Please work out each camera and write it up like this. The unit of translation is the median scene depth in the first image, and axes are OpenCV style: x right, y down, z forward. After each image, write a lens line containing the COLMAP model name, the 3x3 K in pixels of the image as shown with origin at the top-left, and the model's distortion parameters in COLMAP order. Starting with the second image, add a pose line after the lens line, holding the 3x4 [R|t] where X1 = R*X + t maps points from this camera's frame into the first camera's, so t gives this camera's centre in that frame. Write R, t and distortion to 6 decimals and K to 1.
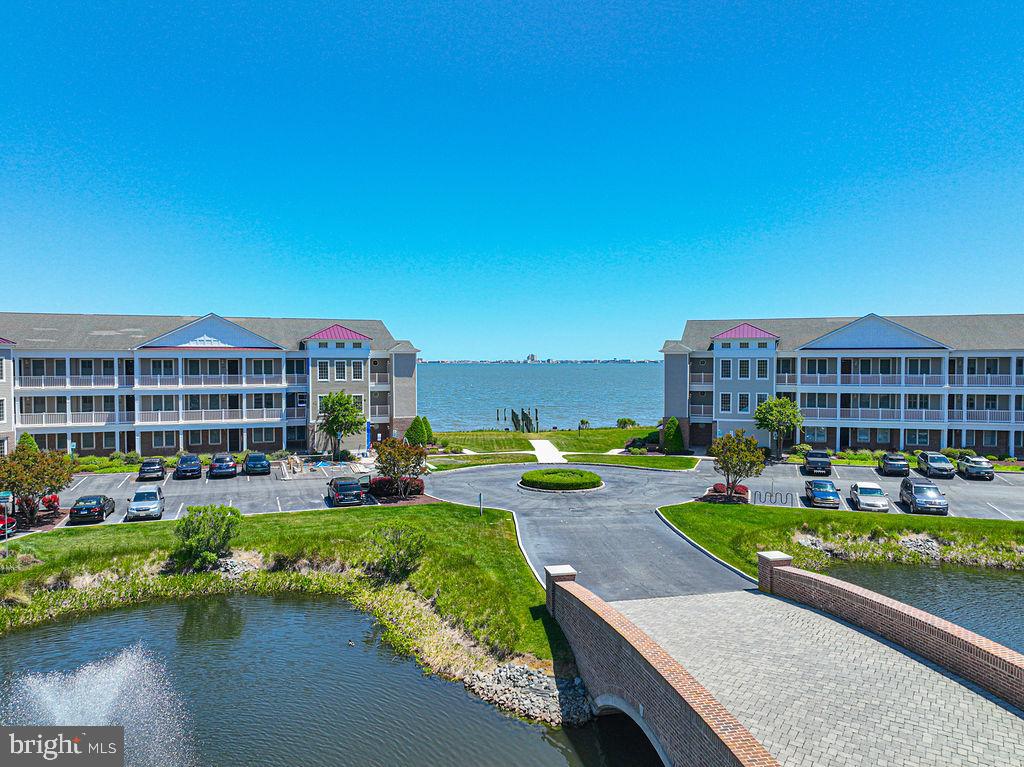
lens RADIAL K [[692.8, 0, 512.0], [0, 692.8, 383.5], [0, 0, 1]] dist [-0.023495, 0.019777]
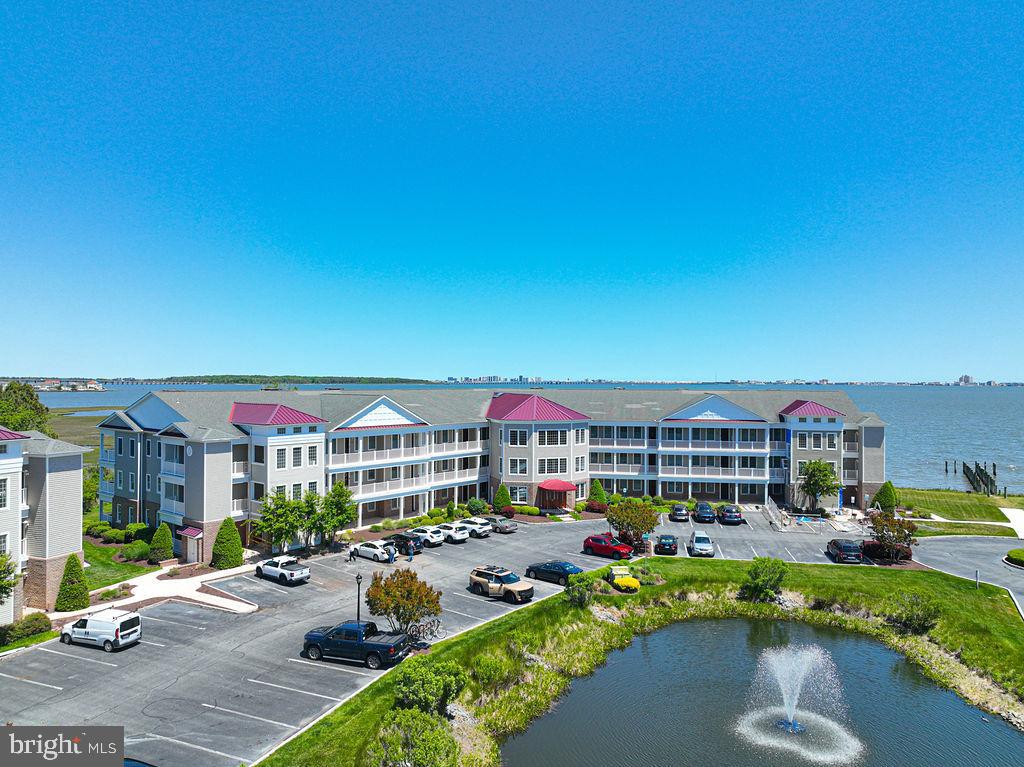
lens RADIAL K [[692.8, 0, 512.0], [0, 692.8, 383.5], [0, 0, 1]] dist [-0.023495, 0.019777]
pose [[0.852831, 0.005073, -0.522163, -0.079750], [-0.017184, 0.999684, -0.018354, -0.095515], [0.521905, 0.024625, 0.852648, -0.334481]]
